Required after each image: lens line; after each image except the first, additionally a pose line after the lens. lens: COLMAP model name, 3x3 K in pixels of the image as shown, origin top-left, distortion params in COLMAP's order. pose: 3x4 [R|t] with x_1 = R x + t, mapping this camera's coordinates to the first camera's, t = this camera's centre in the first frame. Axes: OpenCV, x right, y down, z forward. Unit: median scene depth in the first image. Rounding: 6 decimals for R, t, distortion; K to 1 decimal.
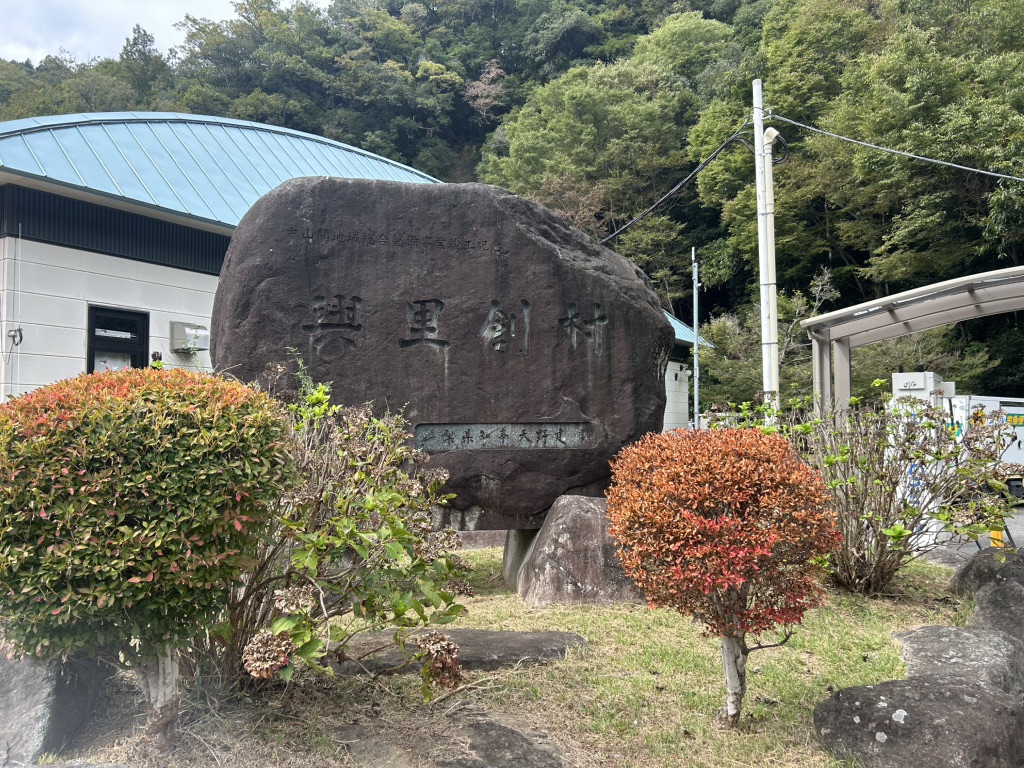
lens RADIAL K [[739.9, 0, 512.9], [0, 739.9, 428.7], [0, 0, 1]] dist [0.094112, -0.109939]
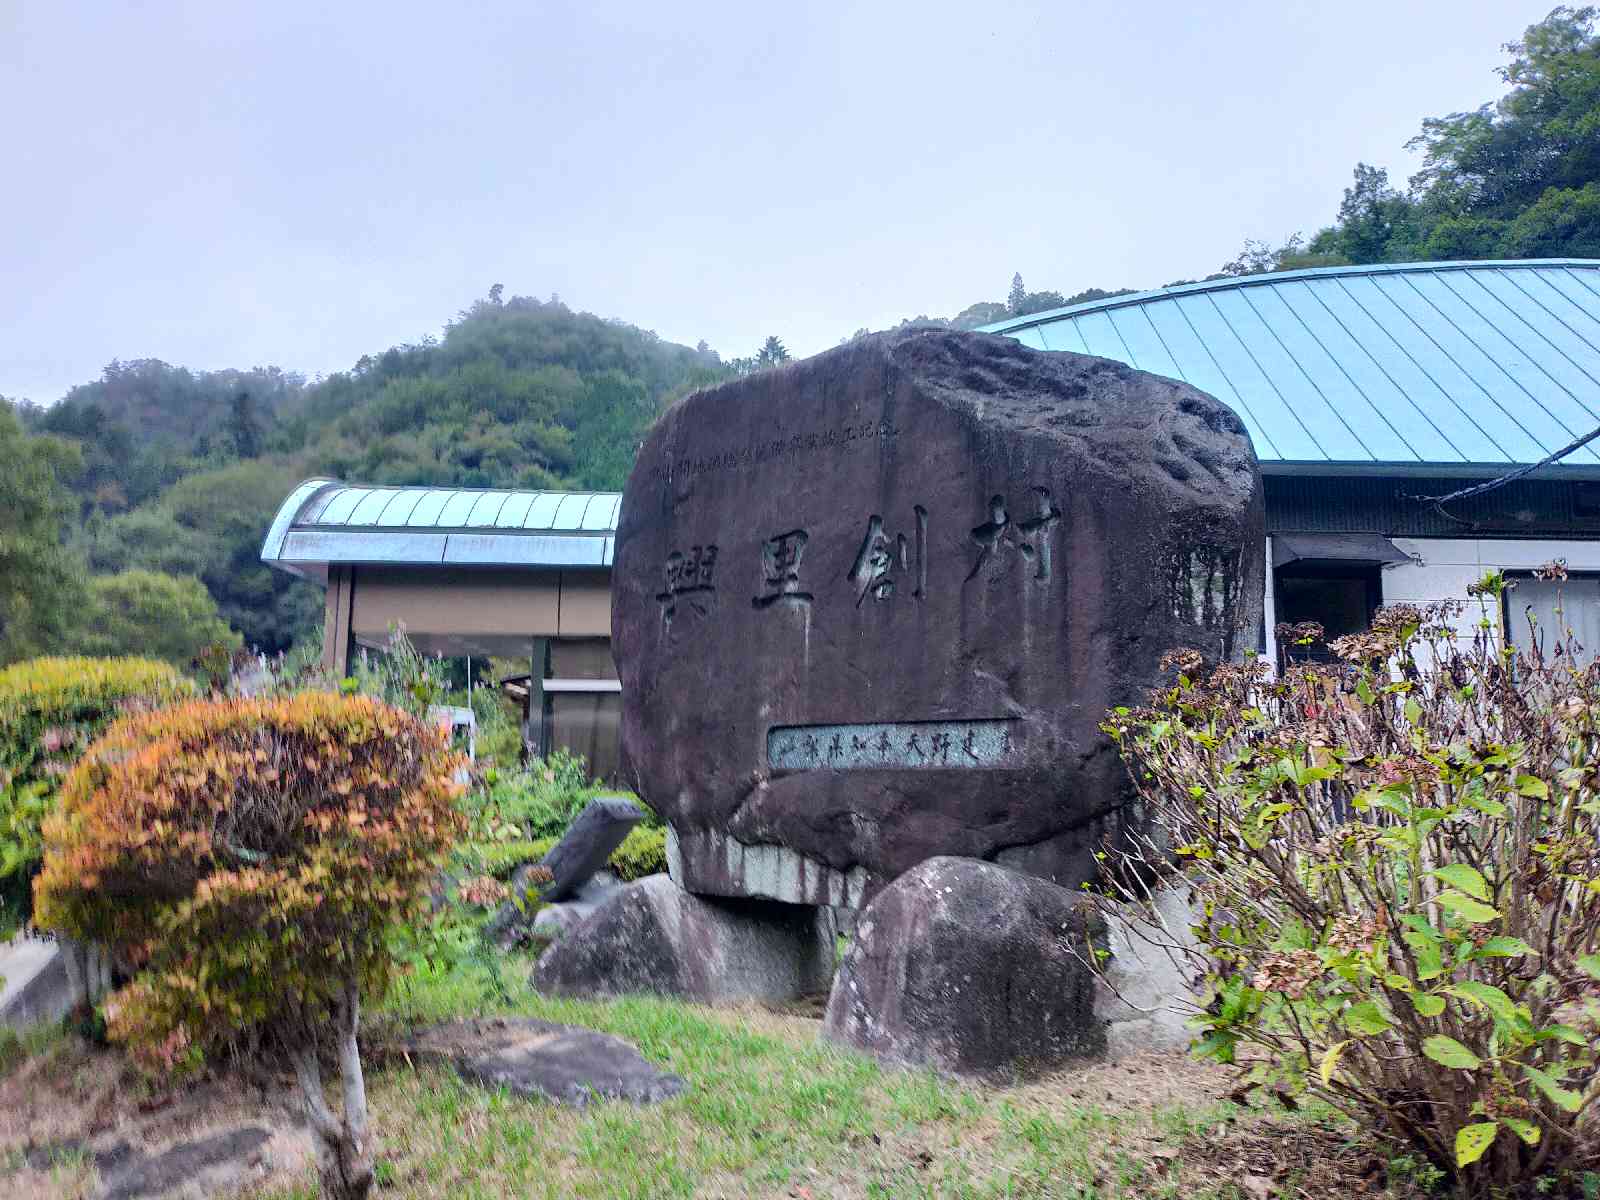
lens RADIAL K [[1192.1, 0, 799.8], [0, 1192.1, 643.6], [0, 0, 1]] dist [0.035151, -0.040364]
pose [[0.597809, -0.078365, -0.797799, 0.686540], [-0.011102, 0.994306, -0.105987, 0.029916], [0.801562, 0.072217, 0.593535, 0.392207]]
